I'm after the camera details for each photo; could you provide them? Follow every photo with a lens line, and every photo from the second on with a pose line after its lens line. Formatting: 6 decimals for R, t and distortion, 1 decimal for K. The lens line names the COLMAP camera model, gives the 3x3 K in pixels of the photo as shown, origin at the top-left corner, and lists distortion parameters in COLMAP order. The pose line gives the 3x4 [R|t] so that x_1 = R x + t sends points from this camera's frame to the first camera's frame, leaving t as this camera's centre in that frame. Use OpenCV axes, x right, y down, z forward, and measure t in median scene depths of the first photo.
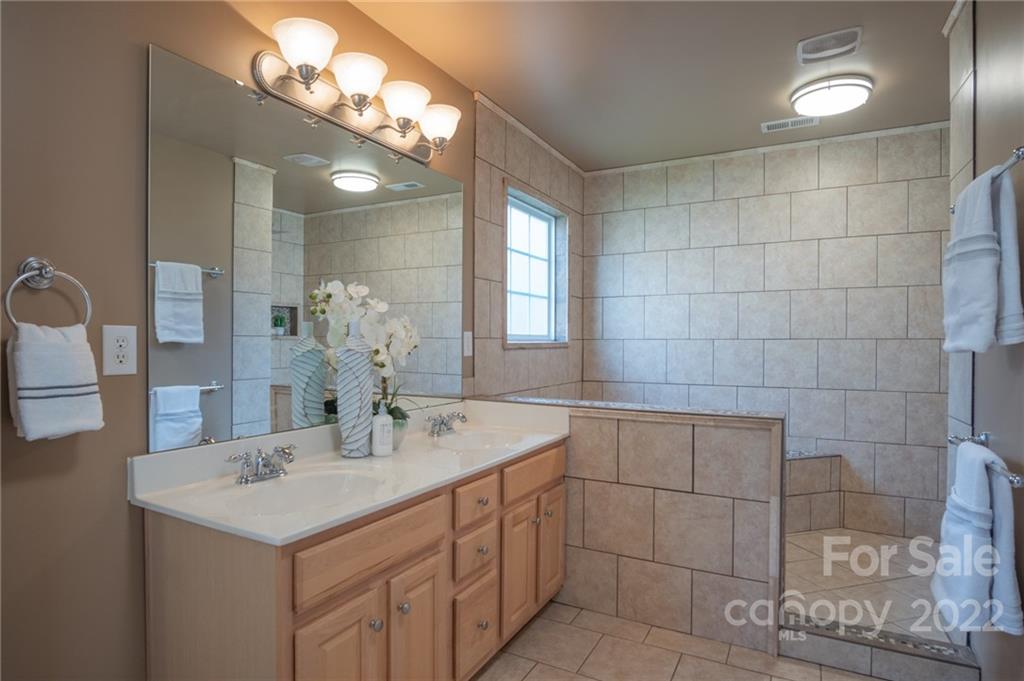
lens RADIAL K [[553.9, 0, 512.0], [0, 553.9, 340.5], [0, 0, 1]] dist [0.000968, -0.000002]
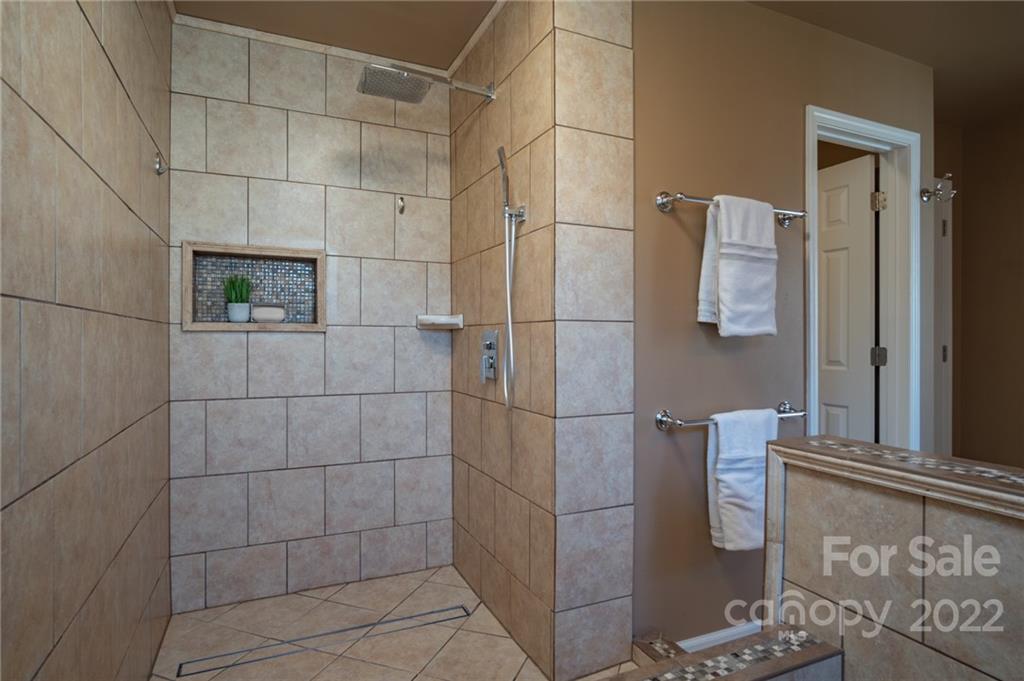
lens RADIAL K [[553.9, 0, 512.0], [0, 553.9, 340.5], [0, 0, 1]] dist [0.000968, -0.000002]
pose [[0.611260, -0.002877, 0.791425, 0.183396], [0.007731, 0.999967, -0.002336, -0.072670], [-0.791392, 0.007547, 0.611262, 0.370698]]
